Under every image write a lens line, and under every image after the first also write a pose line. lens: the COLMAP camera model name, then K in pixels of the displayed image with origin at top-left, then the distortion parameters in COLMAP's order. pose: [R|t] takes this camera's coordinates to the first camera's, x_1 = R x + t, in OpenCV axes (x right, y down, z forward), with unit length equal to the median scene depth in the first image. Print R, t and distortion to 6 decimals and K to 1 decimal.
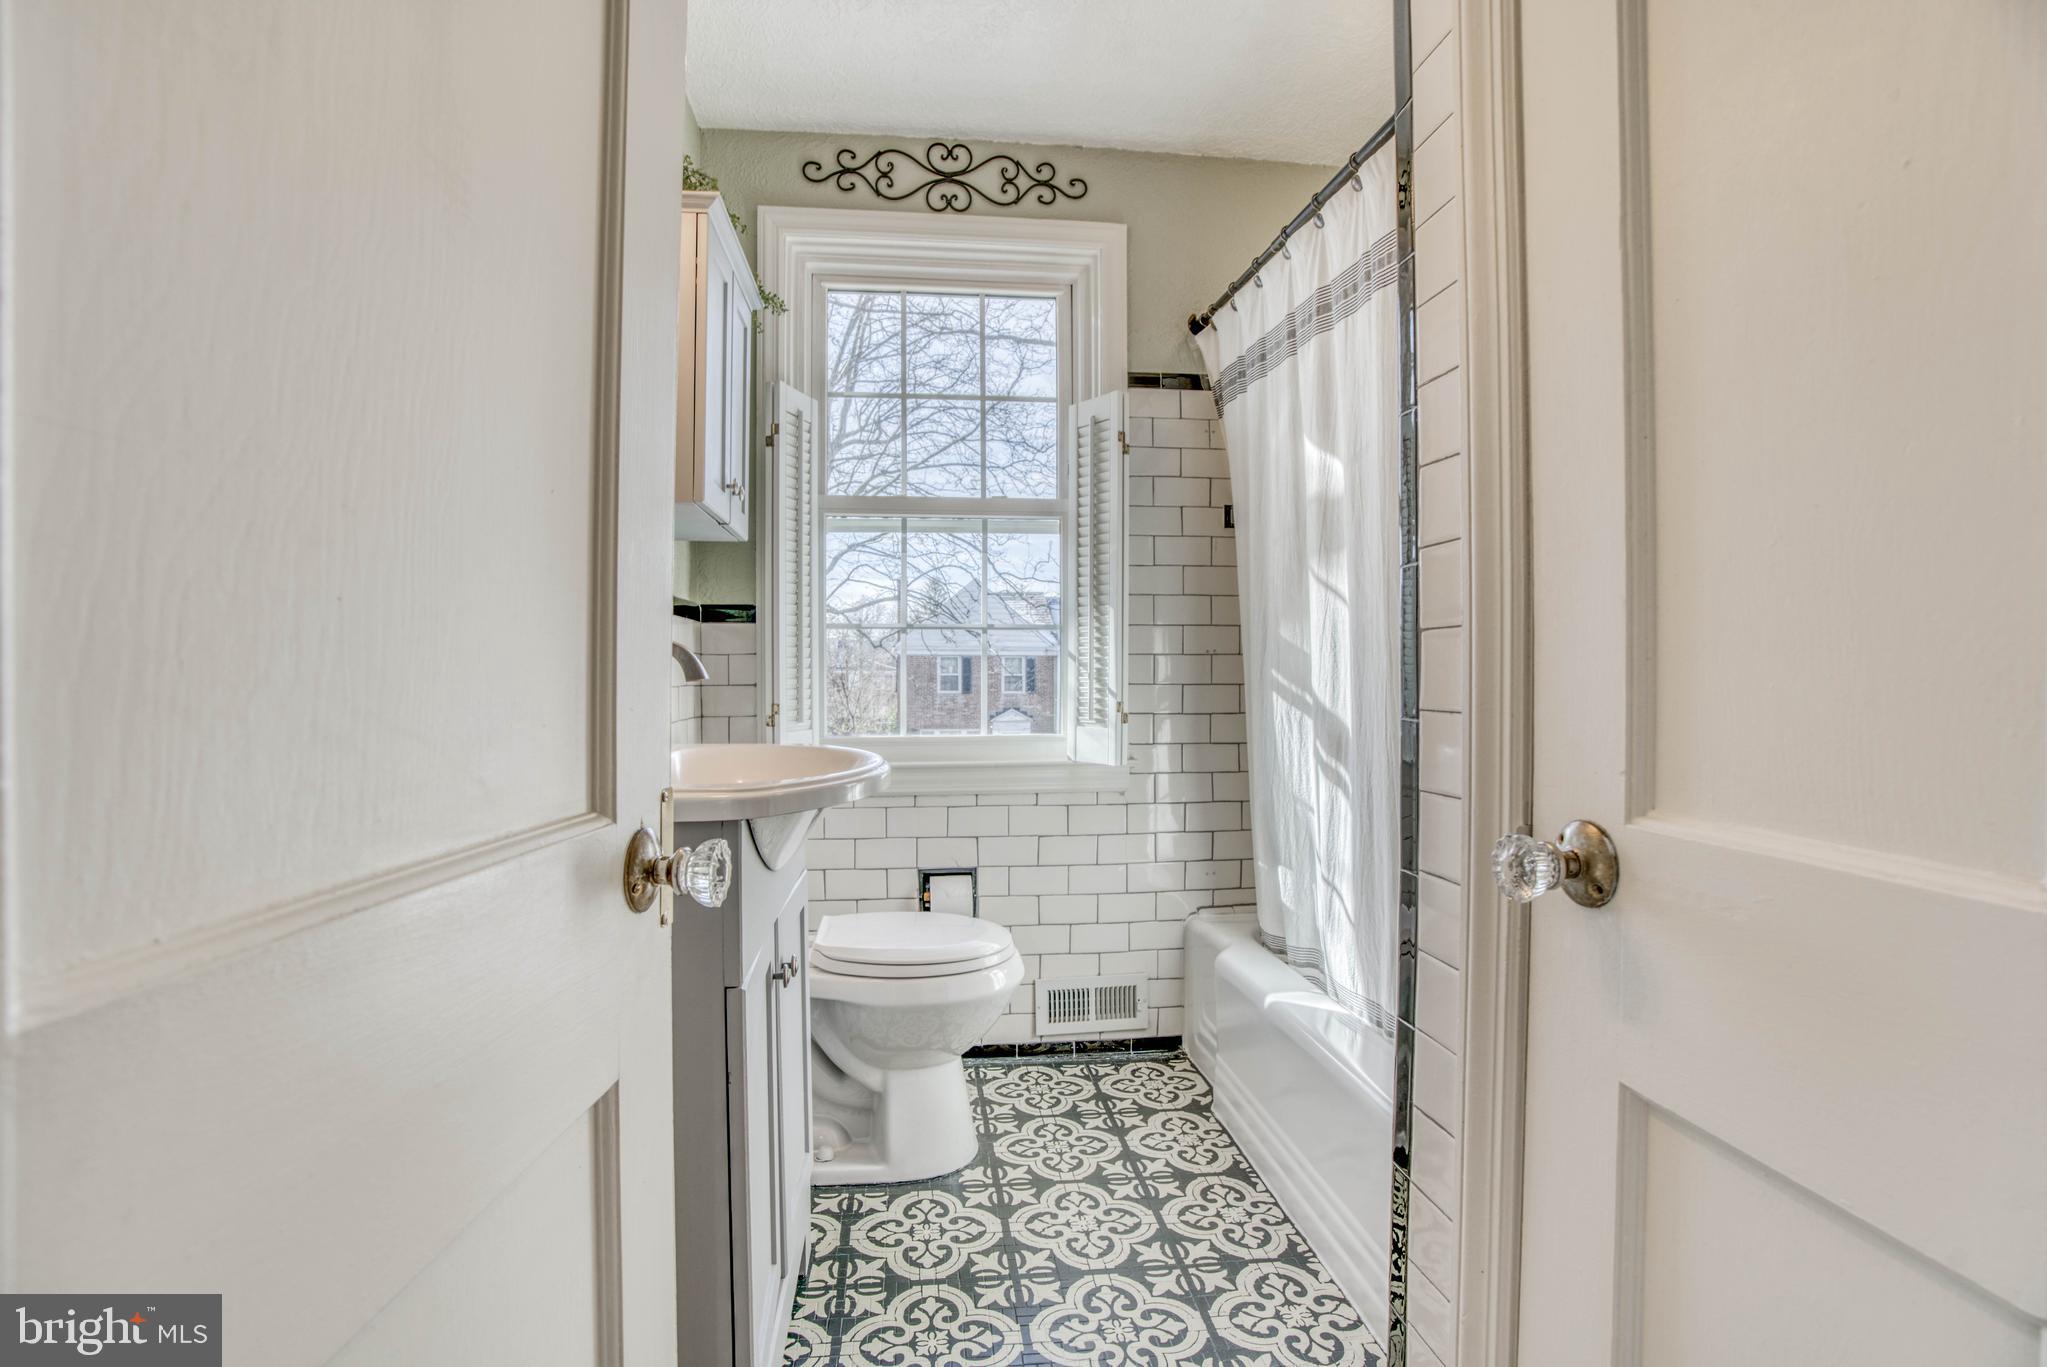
lens RADIAL K [[942.9, 0, 1033.0], [0, 942.9, 668.9], [0, 0, 1]] dist [-0.062651, 0.019189]
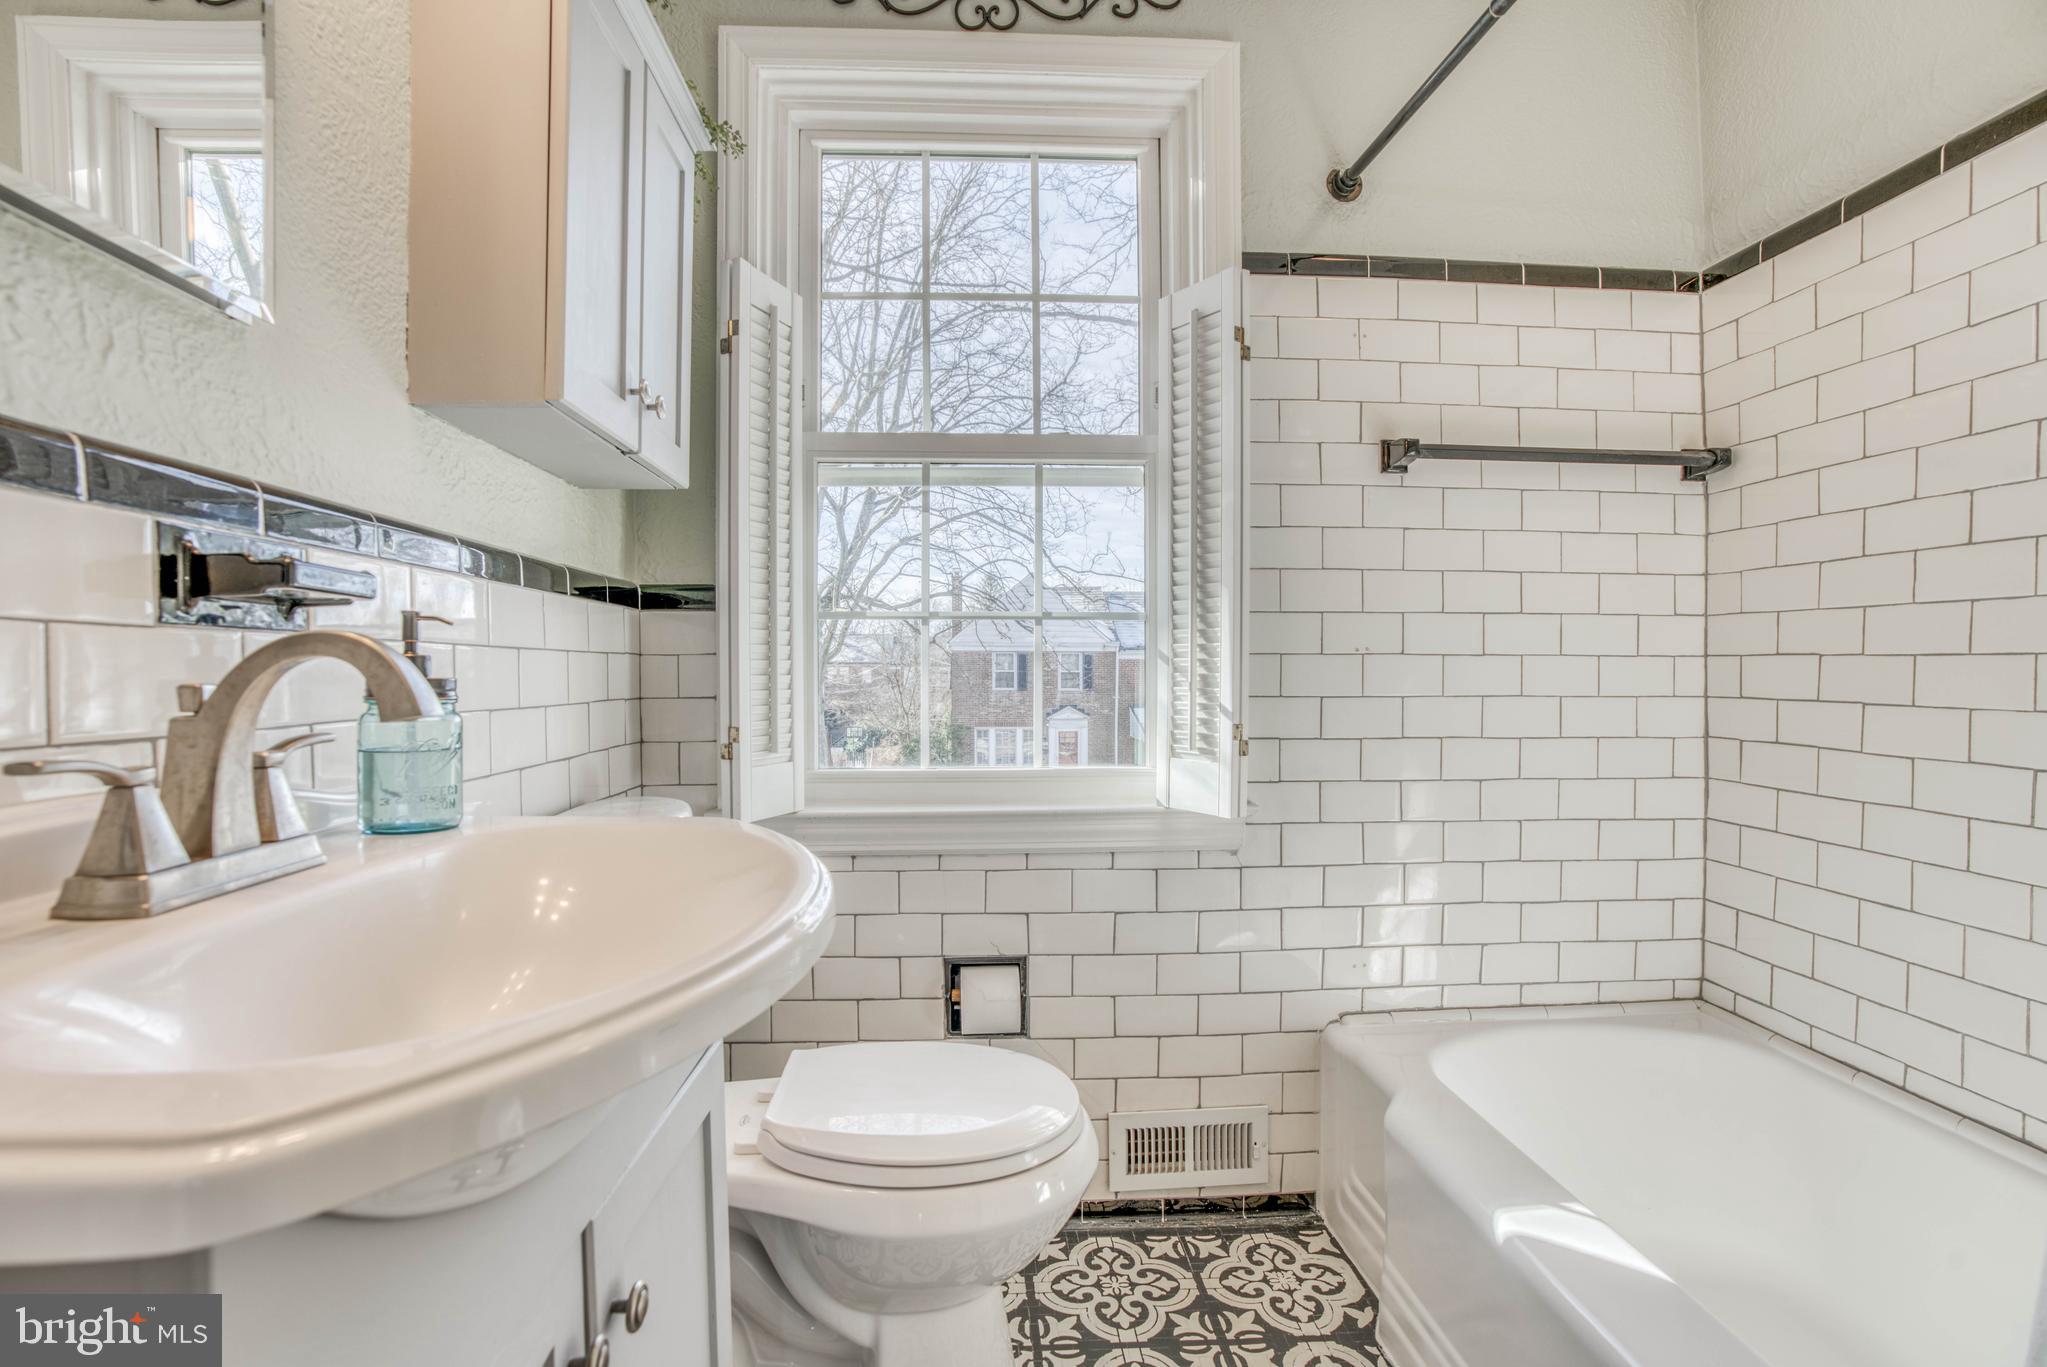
lens RADIAL K [[942.9, 0, 1013.9], [0, 942.9, 676.7], [0, 0, 1]] dist [-0.062651, 0.019189]
pose [[0.996818, 0.001376, -0.079705, -0.013510], [-0.000350, 0.999917, 0.012879, -0.007888], [0.079717, -0.012811, 0.996735, 0.301057]]
